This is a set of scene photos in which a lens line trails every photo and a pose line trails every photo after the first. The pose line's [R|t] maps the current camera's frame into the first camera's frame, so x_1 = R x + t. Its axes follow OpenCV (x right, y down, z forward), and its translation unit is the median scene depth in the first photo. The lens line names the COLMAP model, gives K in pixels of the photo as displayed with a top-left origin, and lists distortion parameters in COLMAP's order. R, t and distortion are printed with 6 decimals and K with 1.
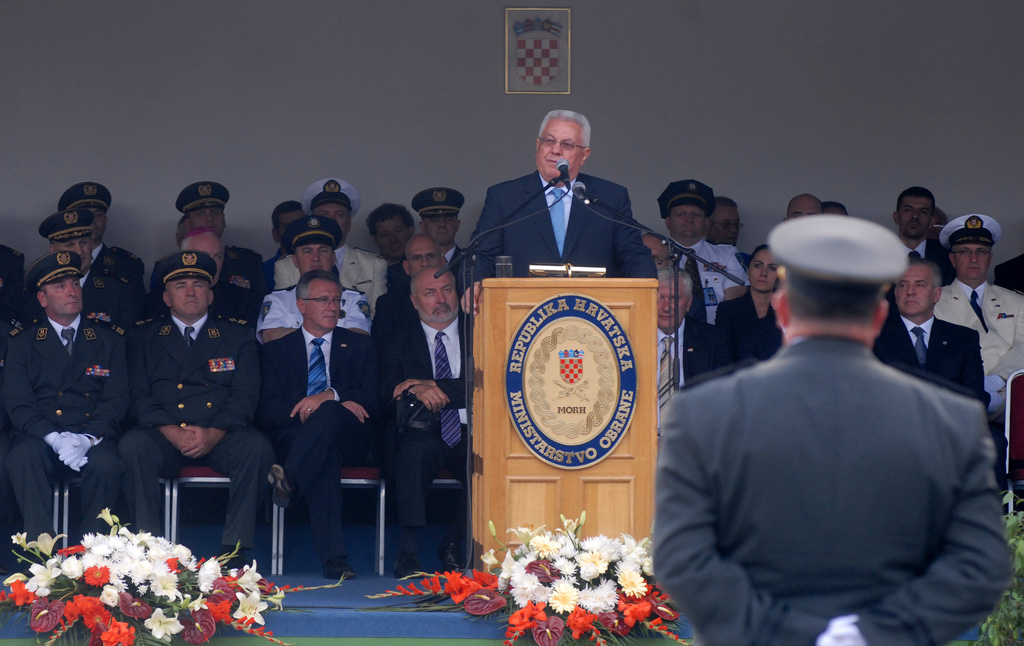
lens RADIAL K [[5633.8, 0, 512.0], [0, 5633.8, 323.0], [0, 0, 1]] dist [-0.949145, -2.722696]
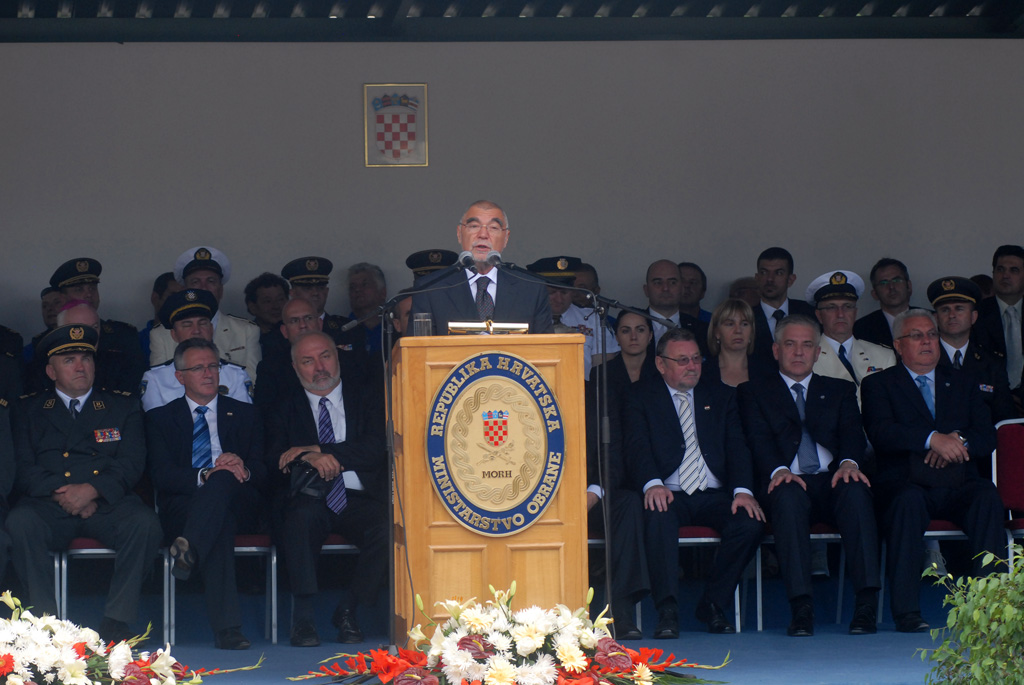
lens RADIAL K [[4514.5, 0, 512.0], [0, 4514.5, 342.5], [0, 0, 1]] dist [-0.345904, -2.986856]
pose [[0.998414, -0.022141, 0.051762, -0.025673], [0.022734, 0.999682, -0.010897, 0.001638], [-0.051504, 0.012056, 0.998600, 0.241784]]
